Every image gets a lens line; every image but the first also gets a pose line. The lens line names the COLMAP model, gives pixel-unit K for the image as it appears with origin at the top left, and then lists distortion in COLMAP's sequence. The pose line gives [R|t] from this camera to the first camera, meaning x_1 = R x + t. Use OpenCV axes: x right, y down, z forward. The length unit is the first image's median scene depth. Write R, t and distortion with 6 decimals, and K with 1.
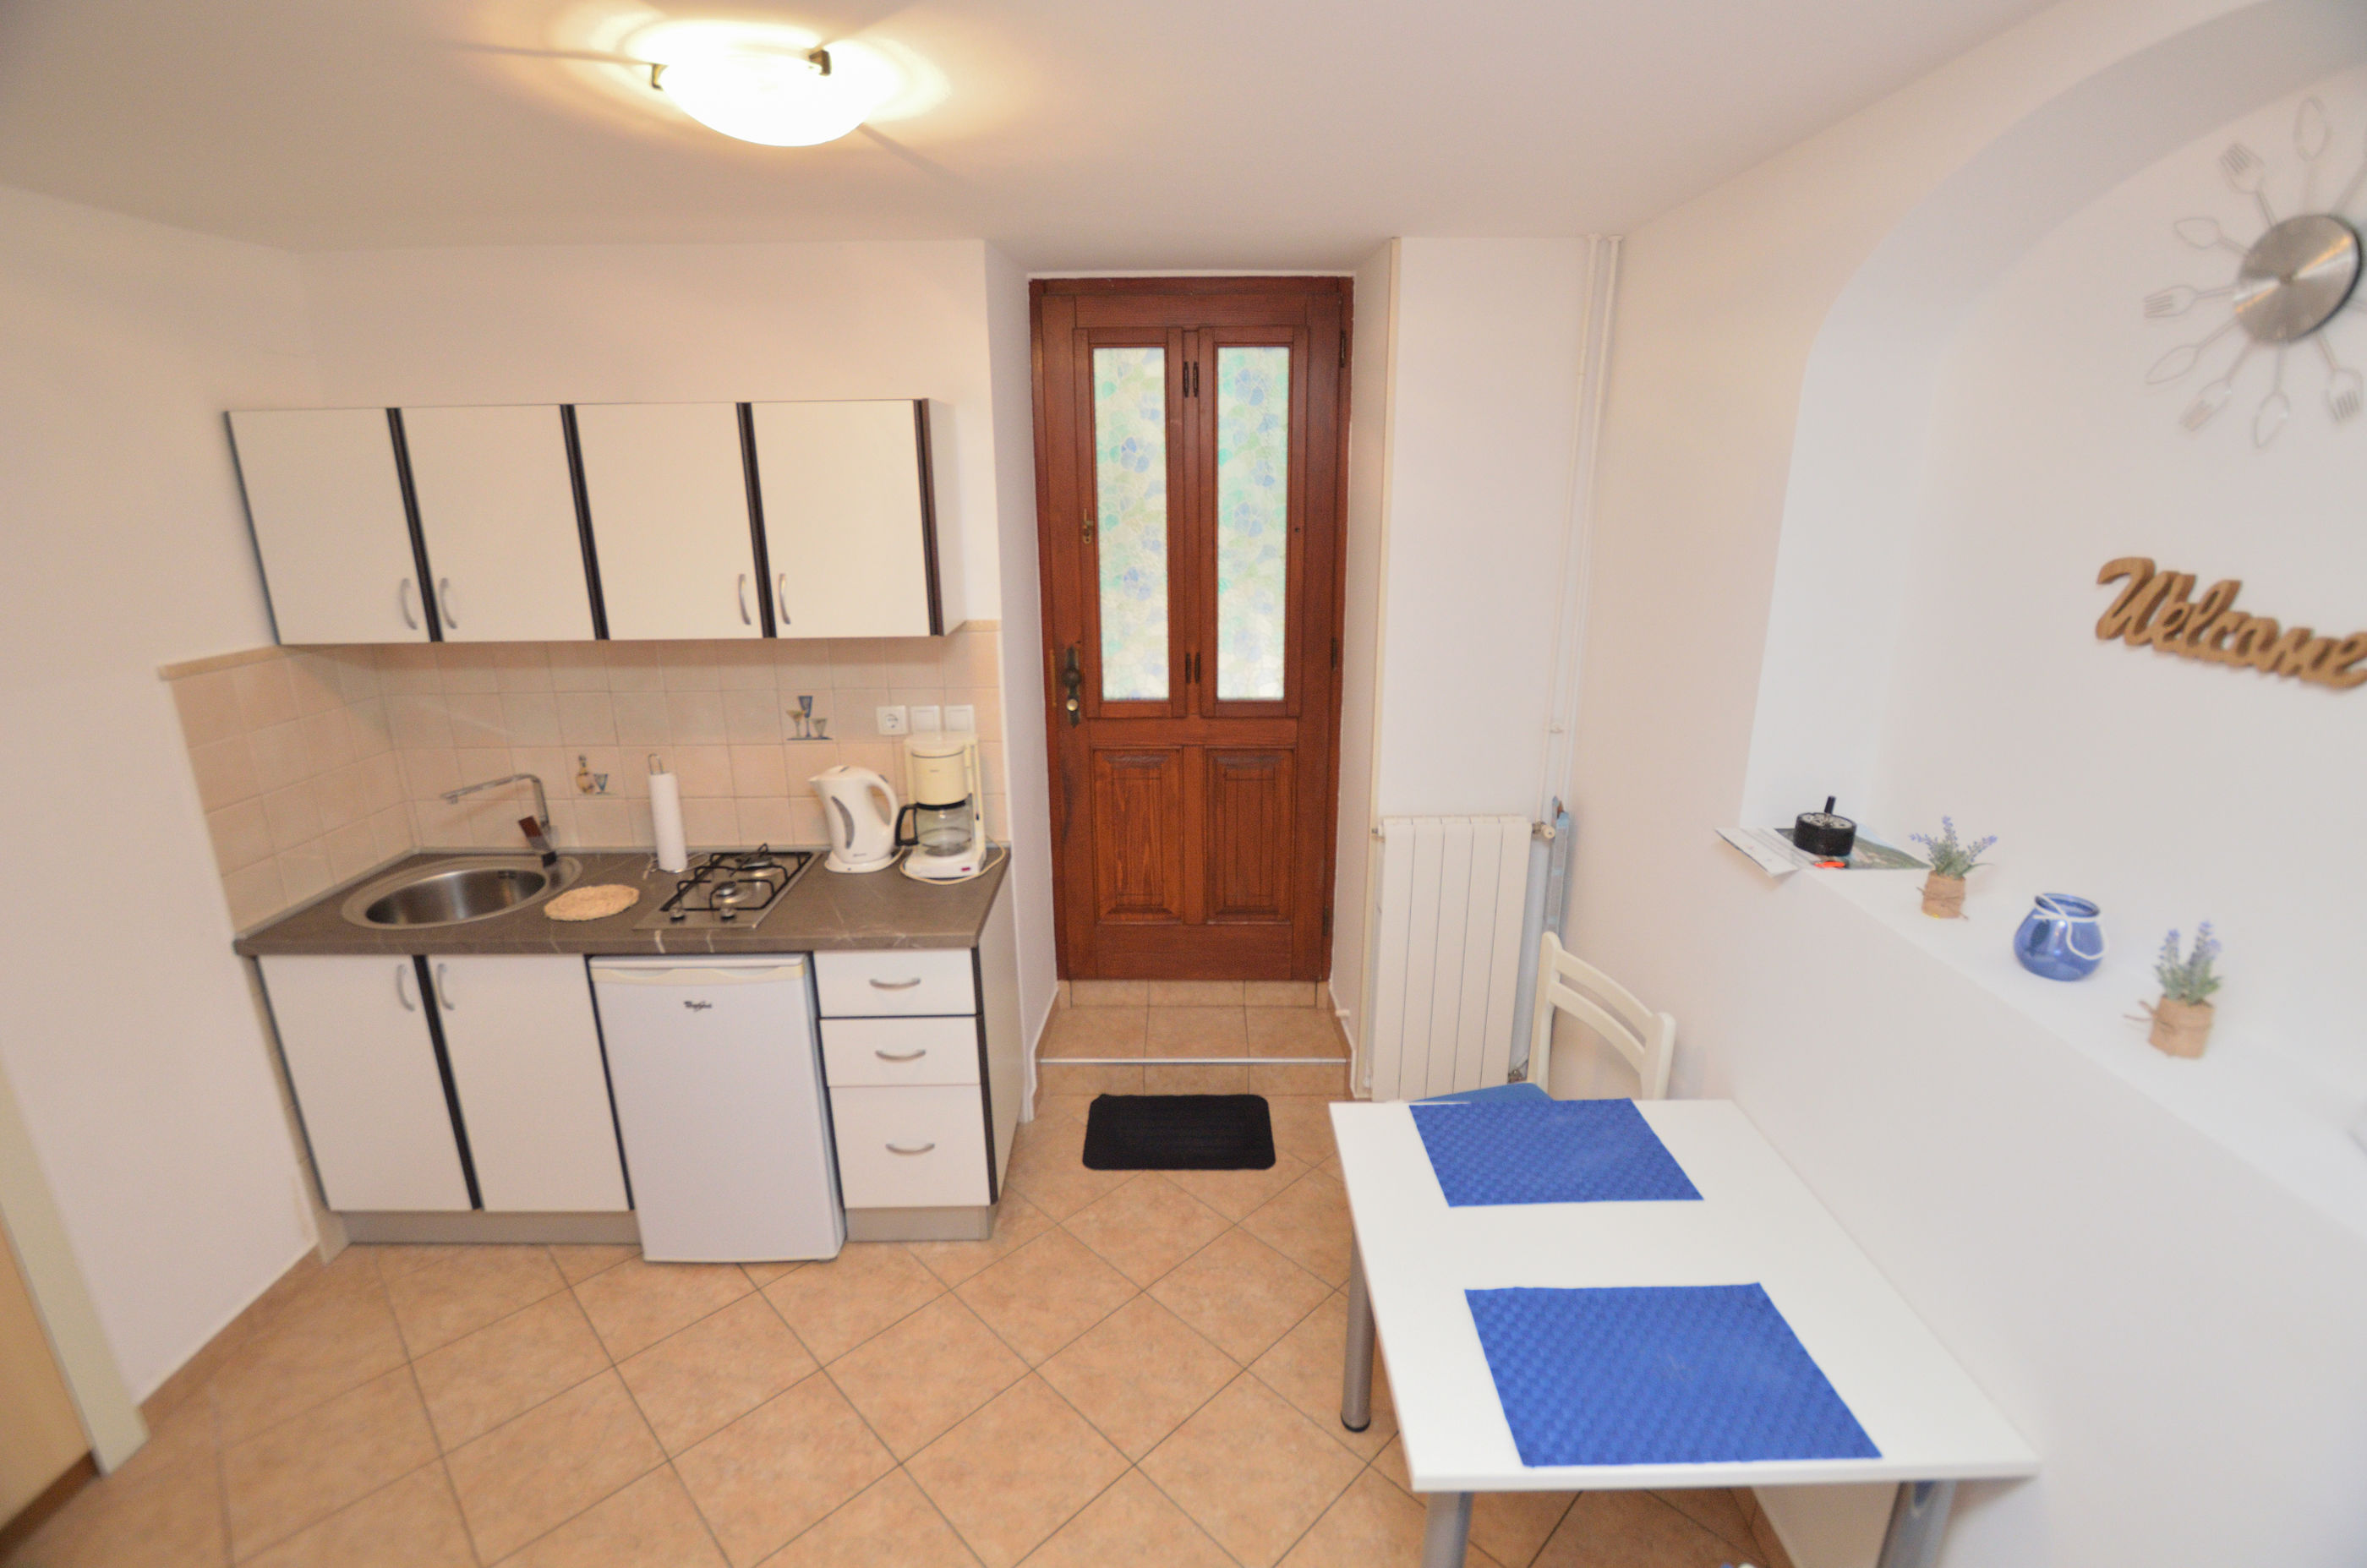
lens RADIAL K [[1051.4, 0, 1190.3], [0, 1051.4, 775.7], [0, 0, 1]] dist [-0.025849, 0.001544]
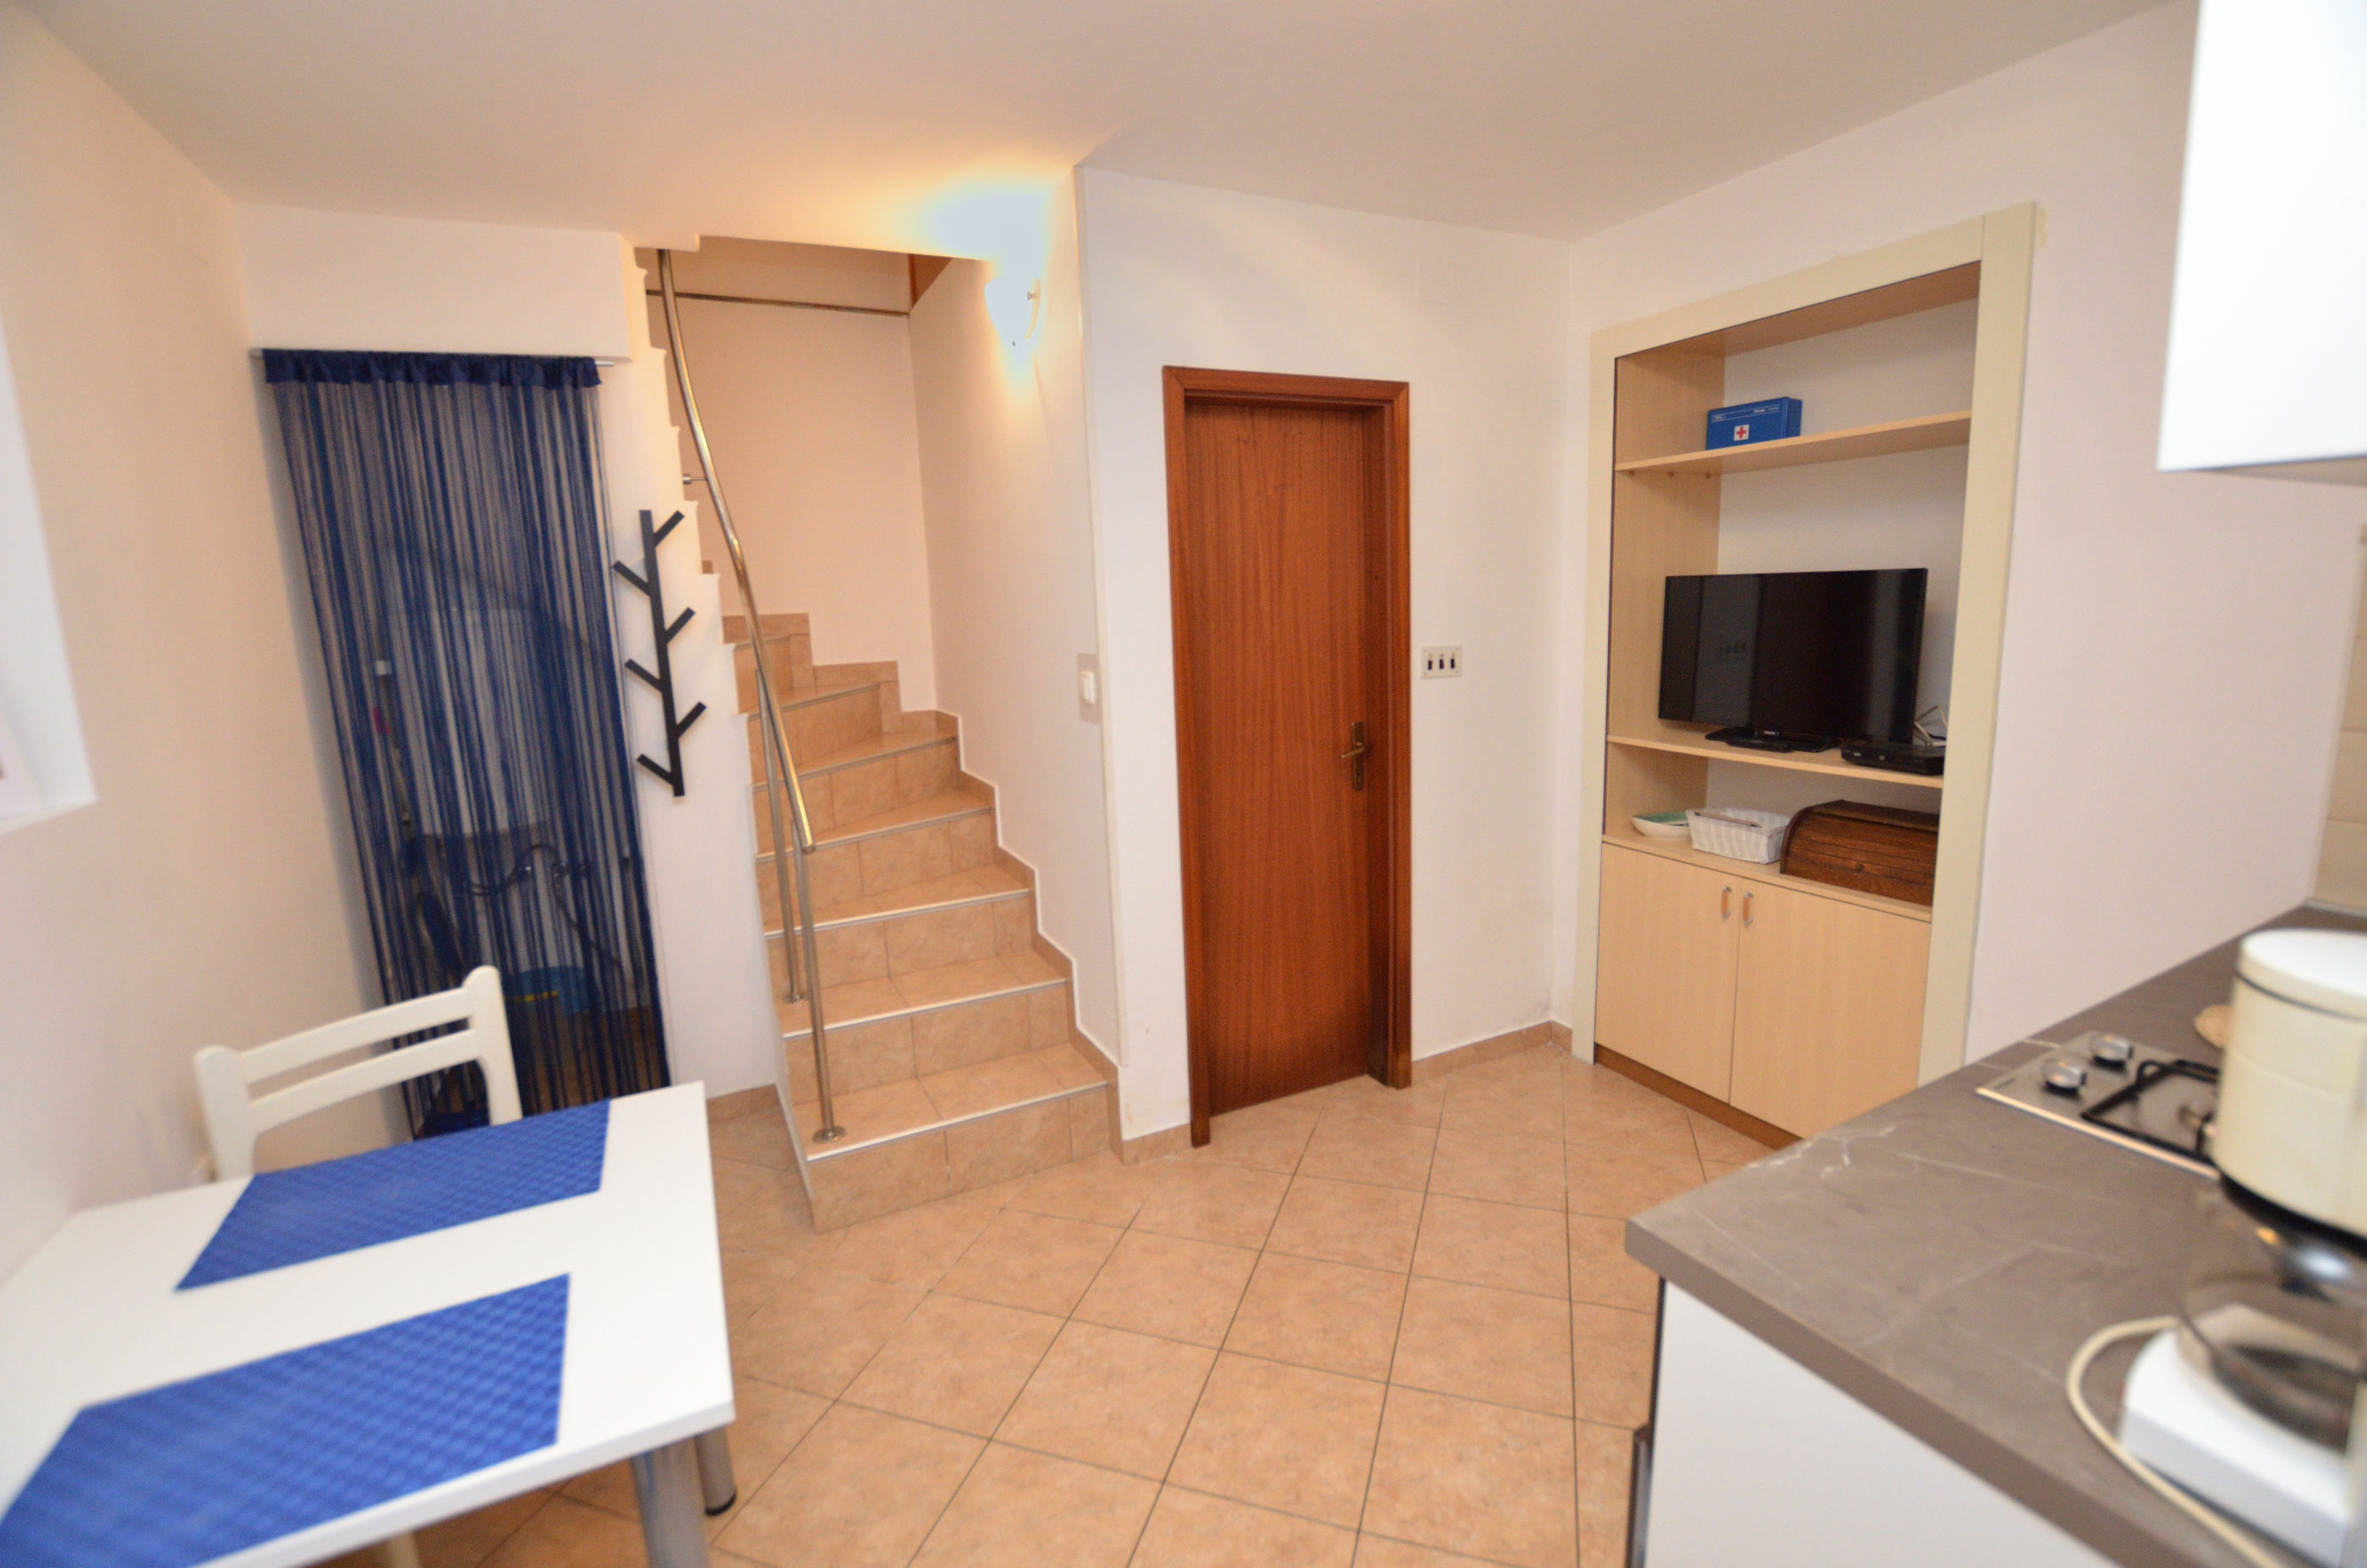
lens RADIAL K [[1051.4, 0, 1190.3], [0, 1051.4, 775.7], [0, 0, 1]] dist [-0.025849, 0.001544]
pose [[-0.895394, 0.111561, -0.431073, 0.097450], [-0.085182, 0.907309, 0.411745, -0.152496], [0.437051, 0.405394, -0.802896, 1.146306]]
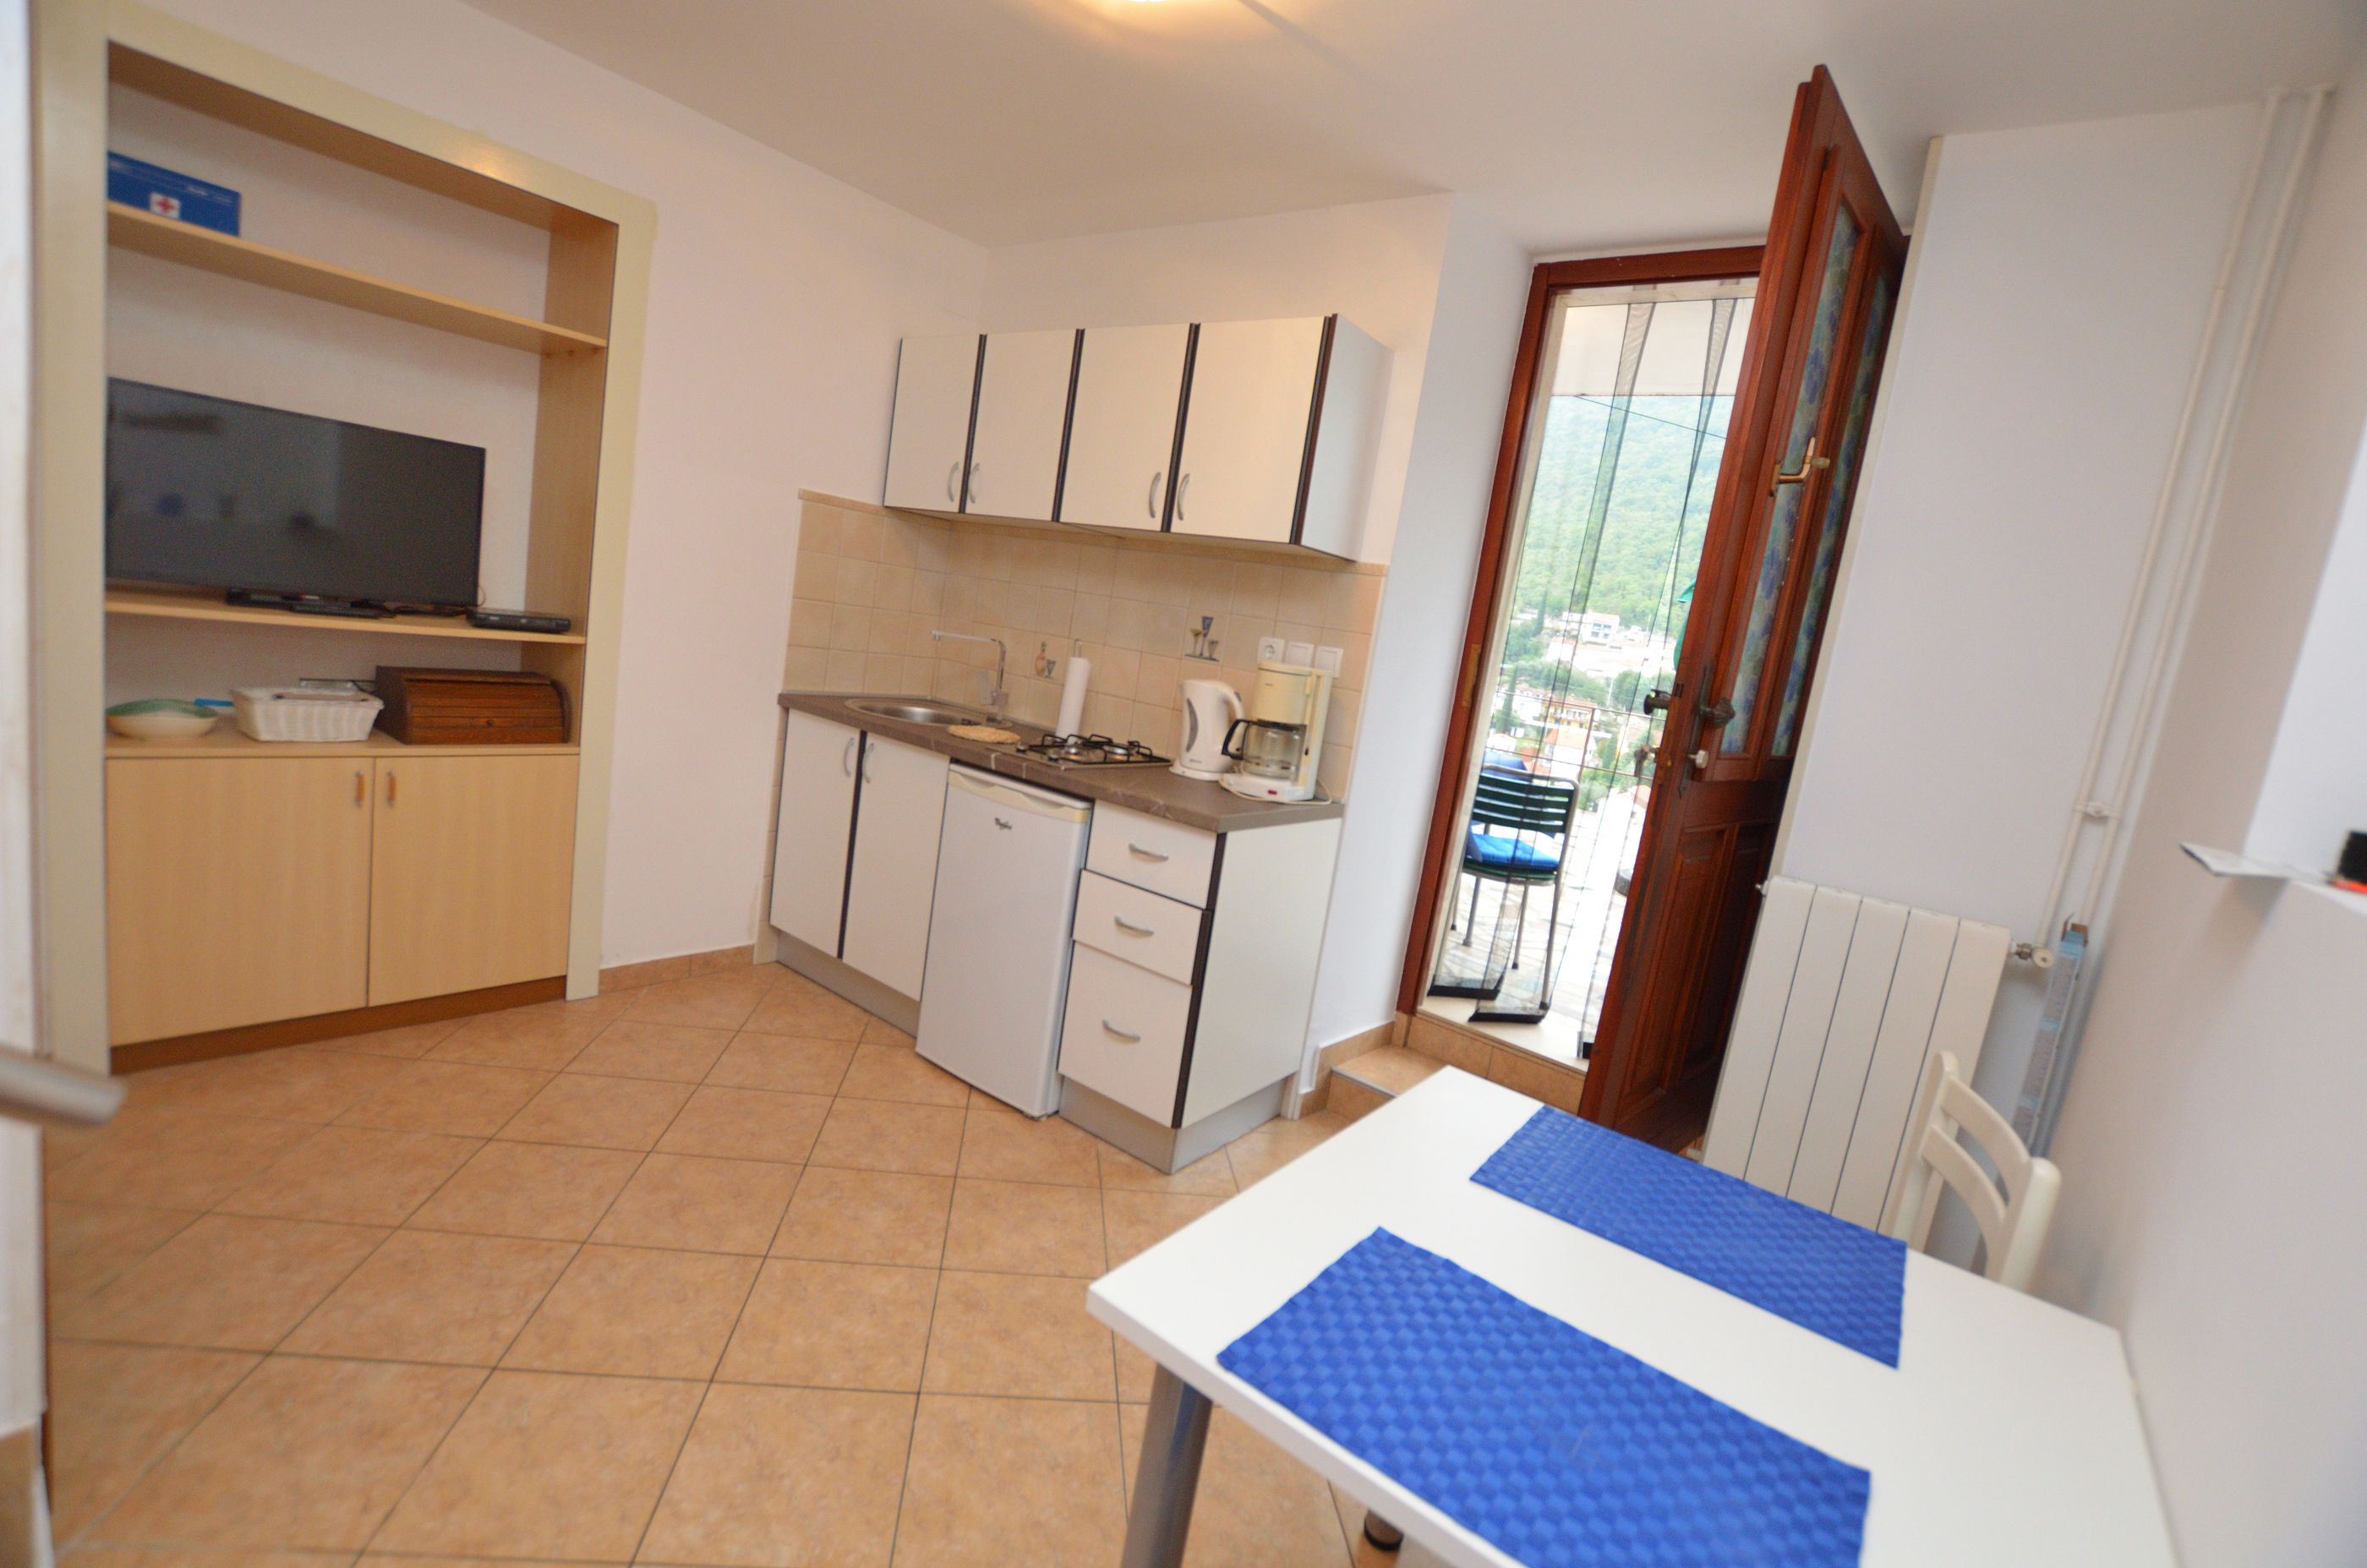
lens RADIAL K [[1051.4, 0, 1190.3], [0, 1051.4, 775.7], [0, 0, 1]] dist [-0.025849, 0.001544]
pose [[0.781165, 0.211807, -0.587298, 0.326539], [-0.316132, 0.945375, -0.079541, 0.193520], [0.538369, 0.247798, 0.805453, 0.185966]]
